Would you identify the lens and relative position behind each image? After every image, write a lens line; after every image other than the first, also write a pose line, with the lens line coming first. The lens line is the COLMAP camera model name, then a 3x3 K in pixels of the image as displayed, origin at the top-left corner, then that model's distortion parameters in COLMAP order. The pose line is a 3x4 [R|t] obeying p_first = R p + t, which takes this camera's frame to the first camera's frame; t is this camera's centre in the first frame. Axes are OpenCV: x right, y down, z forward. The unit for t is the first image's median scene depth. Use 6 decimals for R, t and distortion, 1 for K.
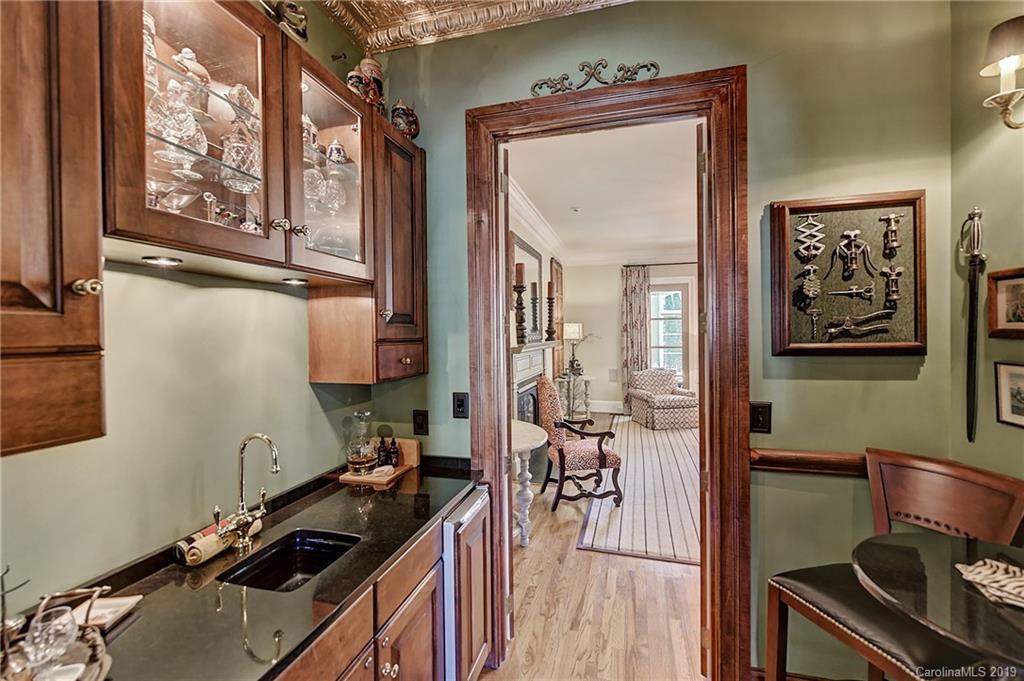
lens RADIAL K [[428.3, 0, 515.9], [0, 428.3, 336.1], [0, 0, 1]] dist [-0.001923, 0.000181]
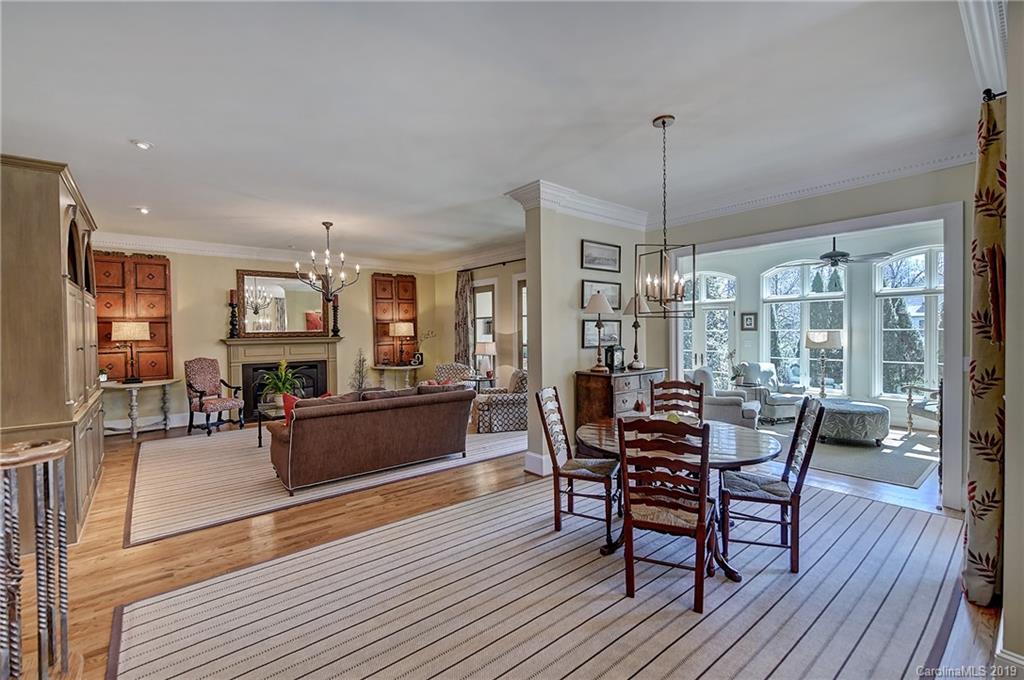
lens RADIAL K [[441.7, 0, 514.2], [0, 441.7, 337.6], [0, 0, 1]] dist [-0.000492, -0.000395]
pose [[0.819429, 0.011420, -0.573066, 1.067562], [-0.003289, 0.999879, 0.015223, -0.008486], [0.573171, -0.010589, 0.819368, 0.132452]]
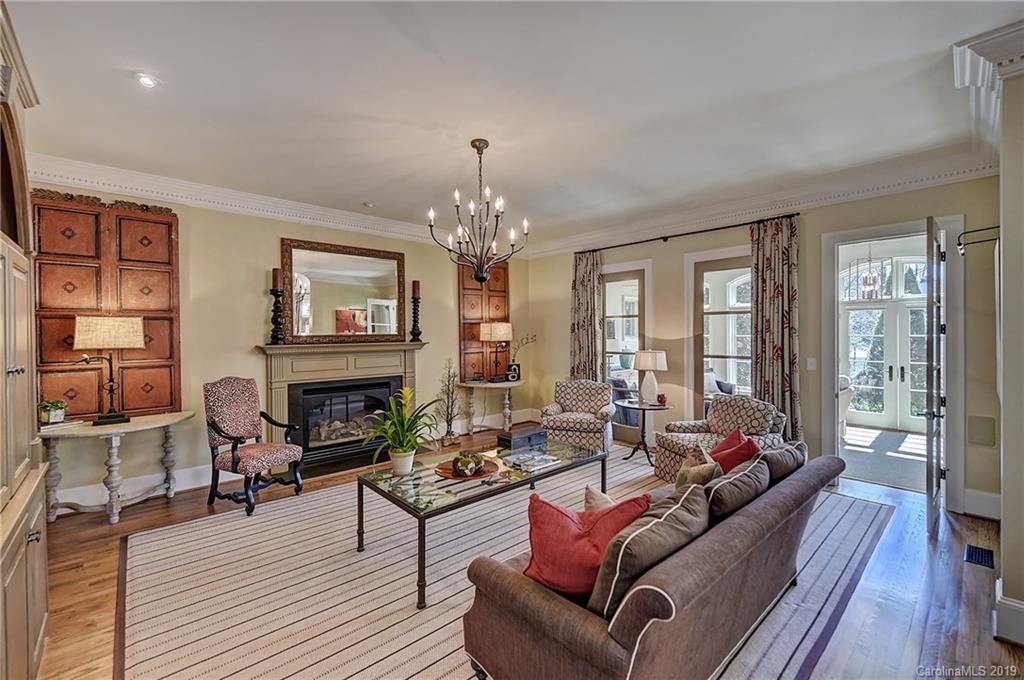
lens RADIAL K [[428.3, 0, 515.9], [0, 428.3, 335.6], [0, 0, 1]] dist [-0.001923, 0.000181]
pose [[0.848457, 0.009600, -0.529178, 0.608636], [-0.008221, 0.999954, 0.004959, -0.008148], [0.529201, 0.000143, 0.848496, 0.241805]]
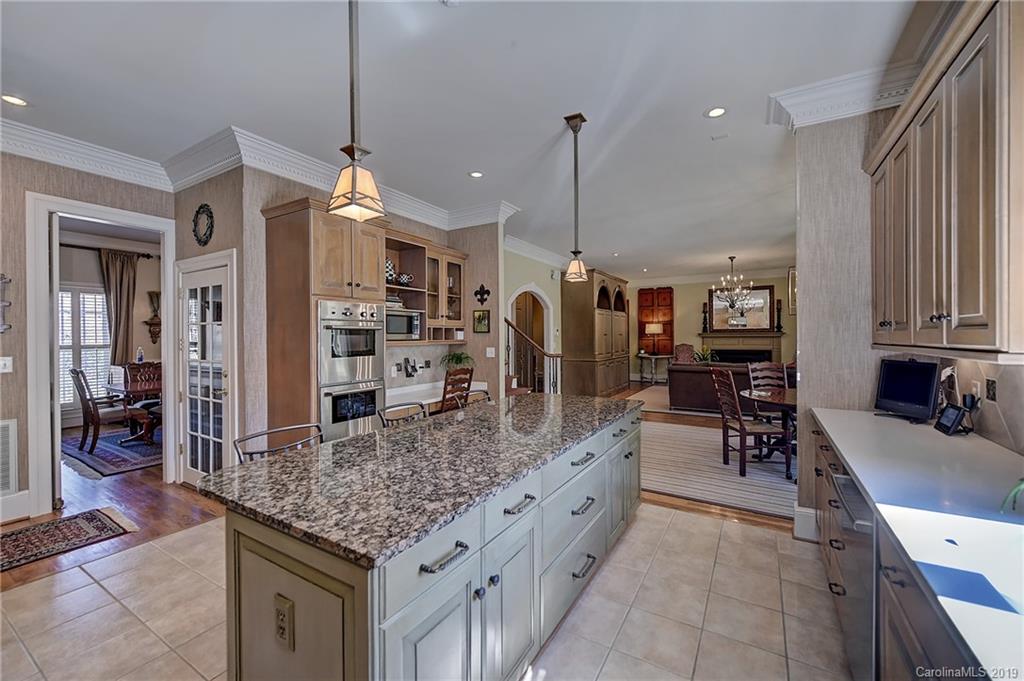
lens RADIAL K [[405.6, 0, 515.8], [0, 405.6, 336.0], [0, 0, 1]] dist [-0.000770, -0.000713]
pose [[-0.268738, 0.012887, -0.963127, 1.559380], [0.002206, 0.999916, 0.012764, 0.001748], [0.963211, 0.001305, -0.268744, 0.316084]]
